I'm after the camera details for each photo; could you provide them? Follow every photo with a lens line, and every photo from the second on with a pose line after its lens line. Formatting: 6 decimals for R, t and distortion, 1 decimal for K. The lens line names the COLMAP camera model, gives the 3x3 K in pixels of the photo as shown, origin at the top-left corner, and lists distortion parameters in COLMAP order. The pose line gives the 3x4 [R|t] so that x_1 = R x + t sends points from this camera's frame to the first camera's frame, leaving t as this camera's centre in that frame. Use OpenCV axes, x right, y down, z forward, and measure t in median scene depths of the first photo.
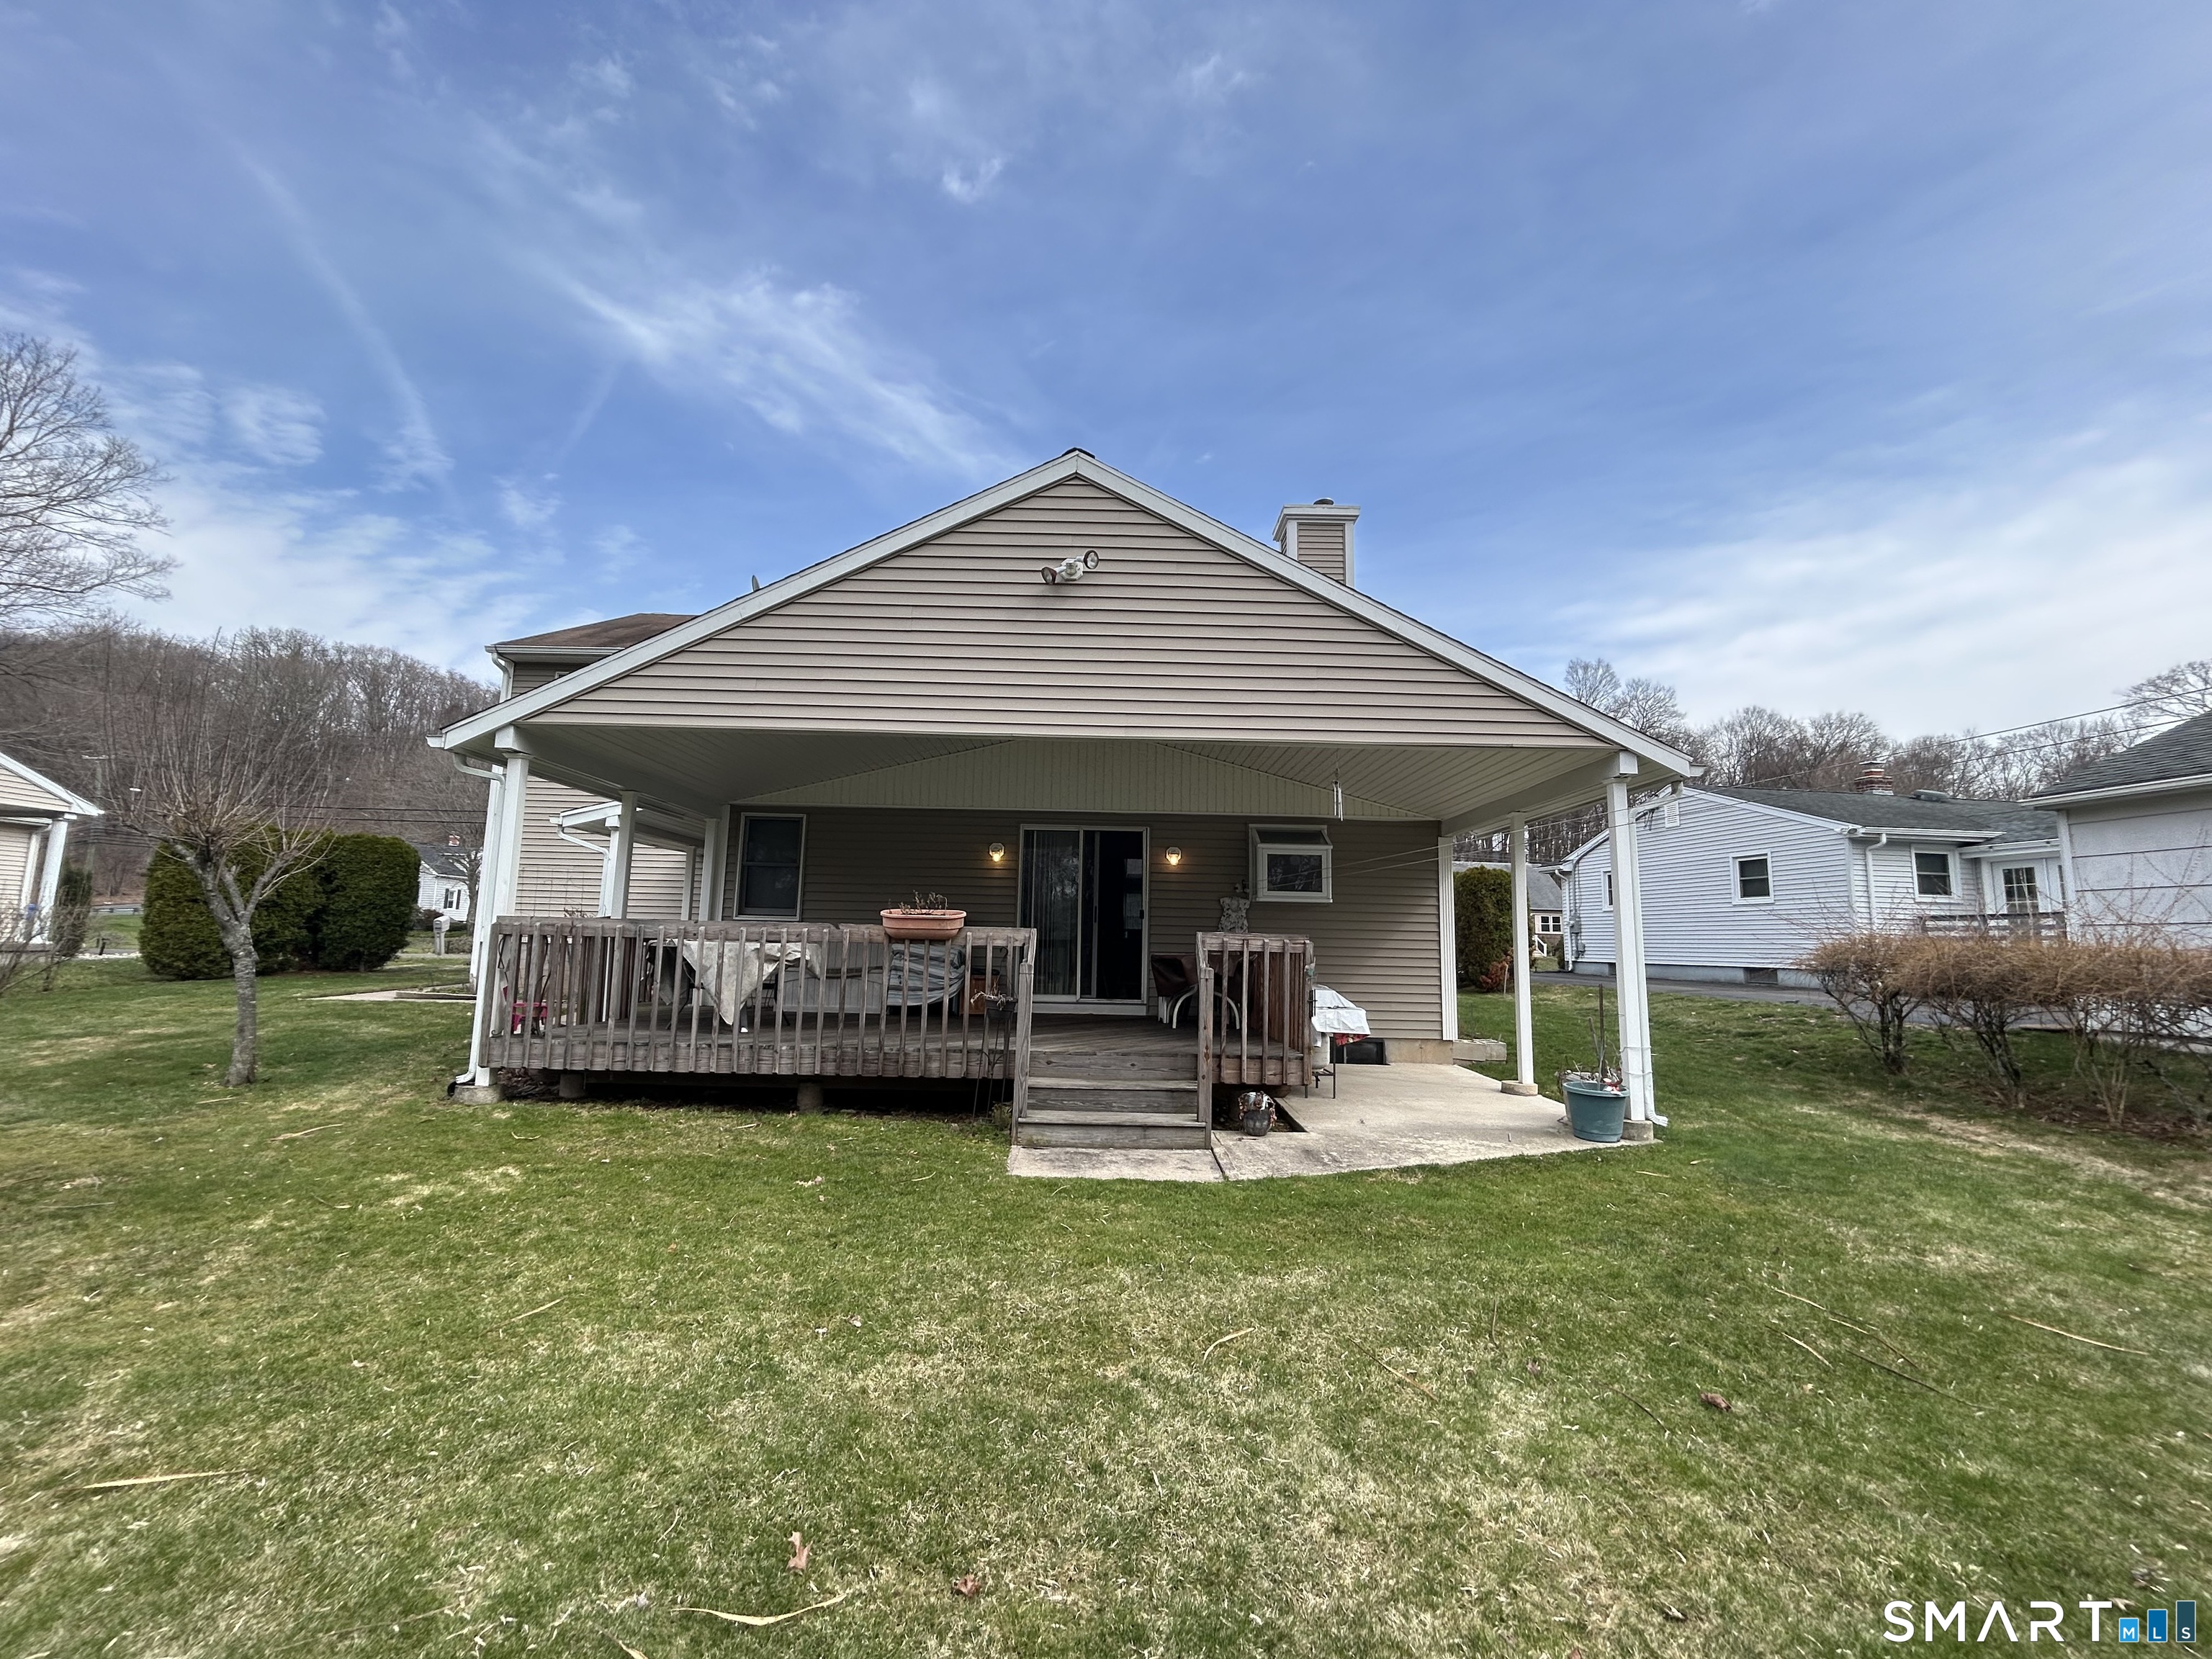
lens RADIAL K [[925.8, 0, 1118.3], [0, 925.8, 845.4], [0, 0, 1]] dist [0.005095, 0.001103]
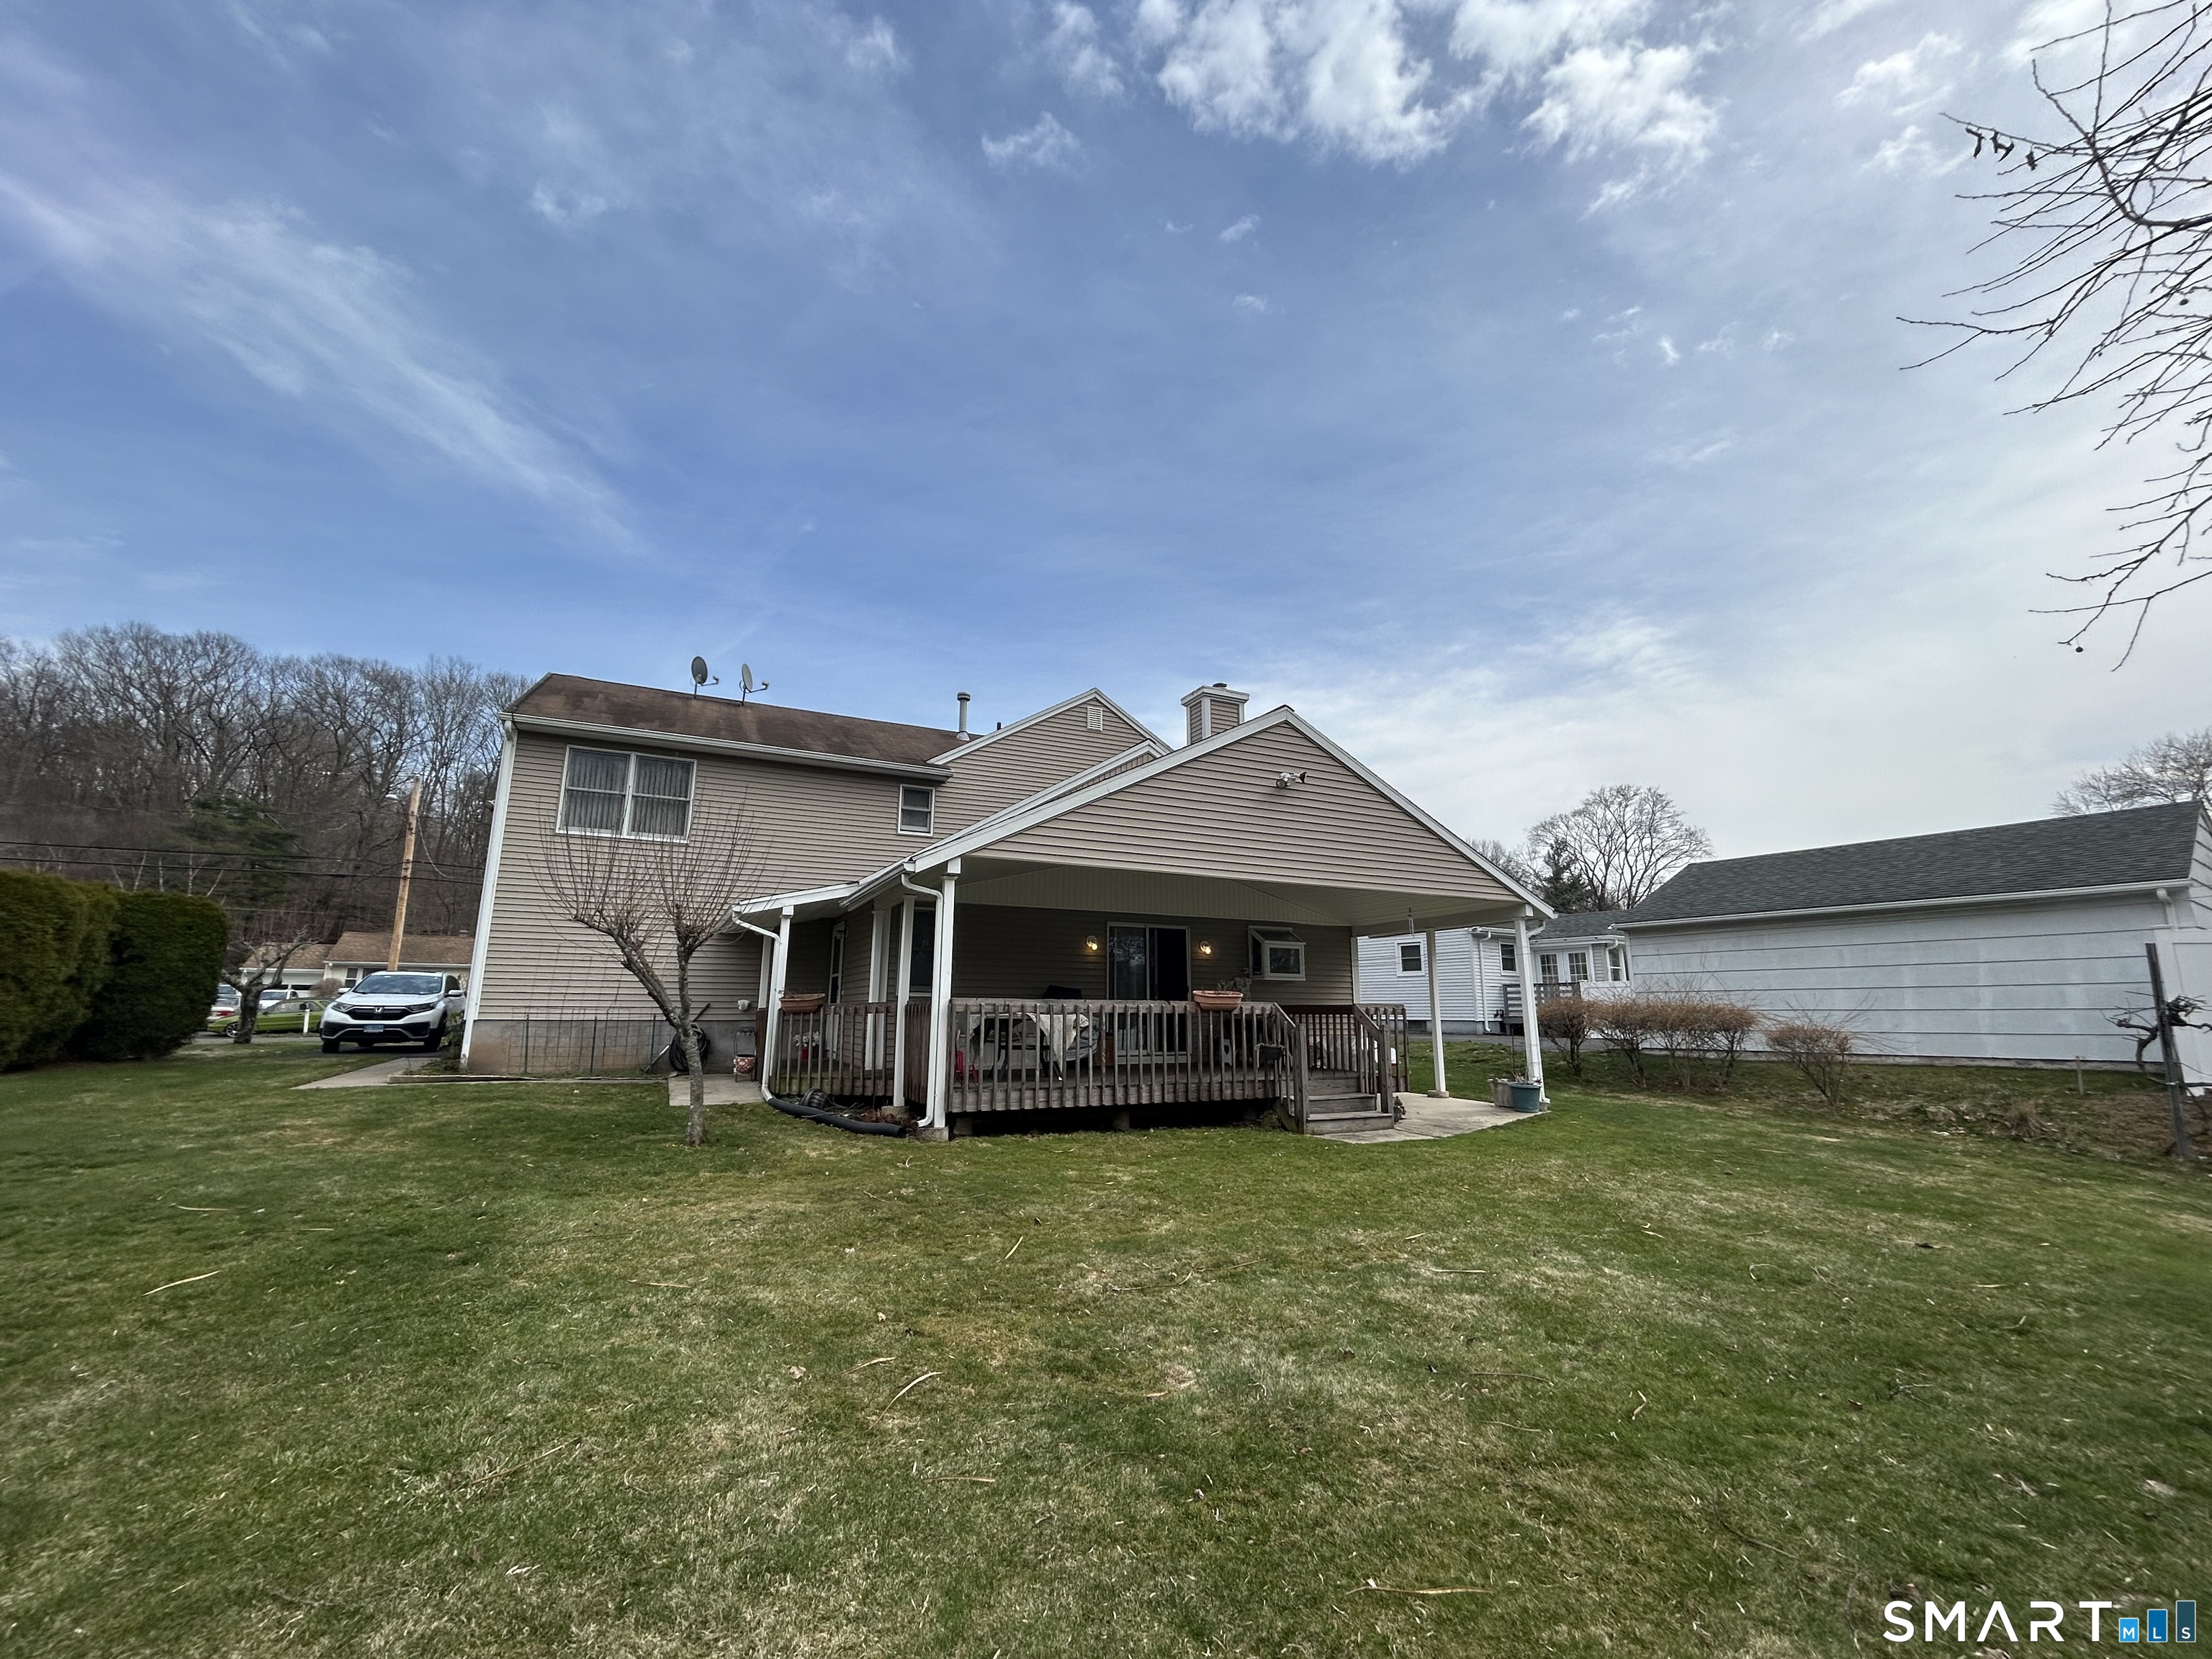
lens RADIAL K [[893.4, 0, 1091.6], [0, 893.4, 814.7], [0, 0, 1]] dist [-0.000975, 0.001773]
pose [[0.908253, 0.072702, 0.412057, -0.686909], [-0.029019, 0.993363, -0.111302, -0.034036], [-0.417414, 0.089133, 0.904335, -0.197443]]
